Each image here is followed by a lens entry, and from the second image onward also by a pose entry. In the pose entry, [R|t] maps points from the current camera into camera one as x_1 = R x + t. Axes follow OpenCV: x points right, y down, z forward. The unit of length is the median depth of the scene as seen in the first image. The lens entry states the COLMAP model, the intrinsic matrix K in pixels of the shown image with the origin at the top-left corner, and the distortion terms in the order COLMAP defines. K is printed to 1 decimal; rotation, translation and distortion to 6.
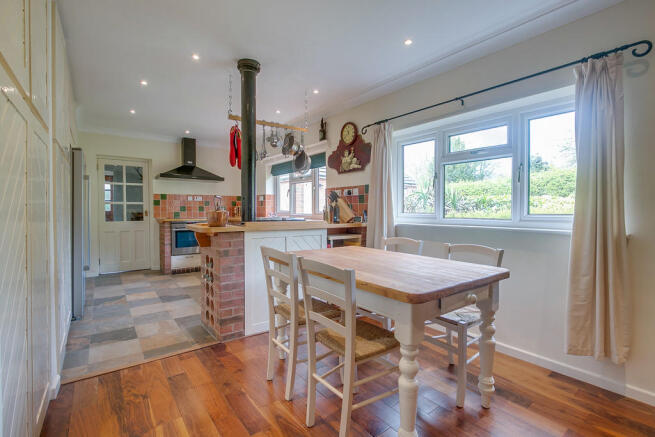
lens RADIAL K [[309.6, 0, 327.2], [0, 309.6, 215.4], [0, 0, 1]] dist [-0.000372, 0.000012]
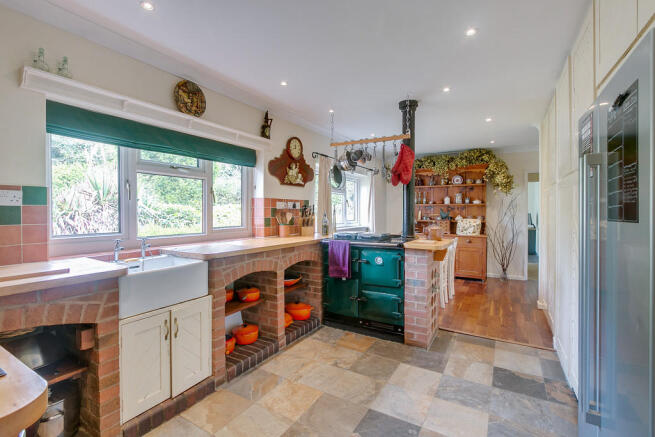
lens RADIAL K [[309.6, 0, 325.8], [0, 309.6, 213.3], [0, 0, 1]] dist [-0.000372, 0.000012]
pose [[-0.397567, -0.011750, 0.917498, -0.927250], [0.011777, 0.999770, 0.017907, -0.067492], [-0.917498, 0.017924, -0.397337, 1.343131]]
